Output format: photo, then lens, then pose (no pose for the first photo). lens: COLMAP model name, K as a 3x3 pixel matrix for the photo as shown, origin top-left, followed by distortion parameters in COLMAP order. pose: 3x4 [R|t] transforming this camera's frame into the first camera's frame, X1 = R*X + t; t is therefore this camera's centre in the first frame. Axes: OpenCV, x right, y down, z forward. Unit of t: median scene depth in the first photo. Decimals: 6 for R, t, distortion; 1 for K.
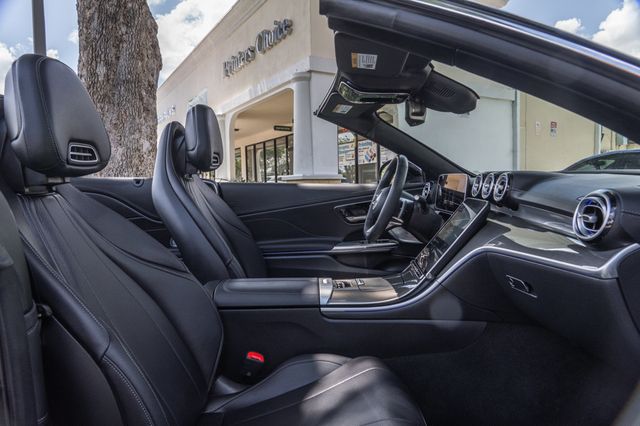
lens RADIAL K [[434.4, 0, 316.8], [0, 434.4, 211.4], [0, 0, 1]] dist [-0.032811, 0.000775]
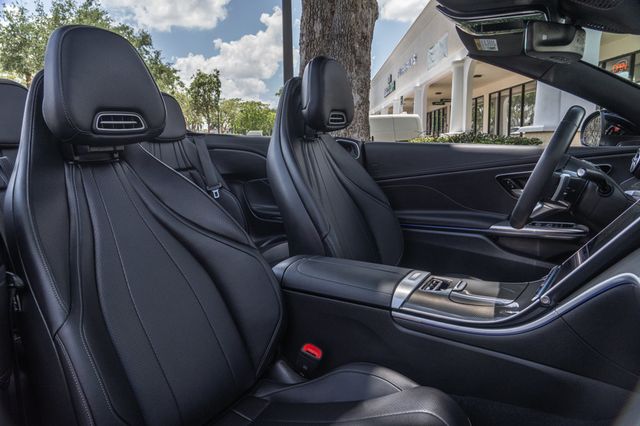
lens RADIAL K [[434.4, 0, 316.8], [0, 434.4, 211.4], [0, 0, 1]] dist [-0.032811, 0.000775]
pose [[0.849101, 0.090925, -0.520346, 0.175476], [-0.031889, 0.992101, 0.121323, -0.029432], [0.527267, -0.086422, 0.845293, 0.172396]]
